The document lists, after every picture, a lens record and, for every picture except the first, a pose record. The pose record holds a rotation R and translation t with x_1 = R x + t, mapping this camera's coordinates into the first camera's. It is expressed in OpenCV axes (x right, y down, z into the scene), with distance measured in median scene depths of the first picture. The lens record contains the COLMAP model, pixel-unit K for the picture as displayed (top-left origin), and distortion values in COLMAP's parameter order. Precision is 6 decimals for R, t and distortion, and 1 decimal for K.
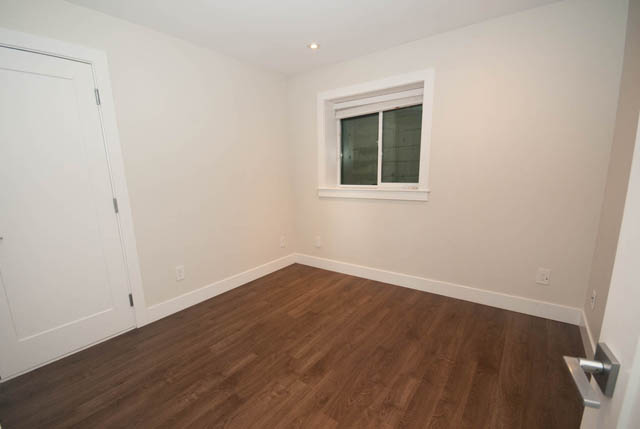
lens RADIAL K [[282.3, 0, 320.0], [0, 282.3, 214.5], [0, 0, 1]] dist [0.001107, 0.000135]
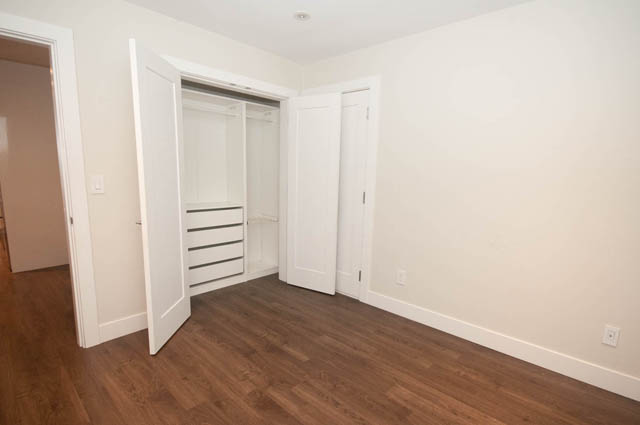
lens RADIAL K [[316.8, 0, 320.0], [0, 316.8, 212.5], [0, 0, 1]] dist [-0.000434, -0.000215]
pose [[-0.096106, 0.154845, -0.983253, 0.749587], [-0.185976, 0.967637, 0.170563, -0.188488], [0.977843, 0.199253, -0.064199, 0.998229]]
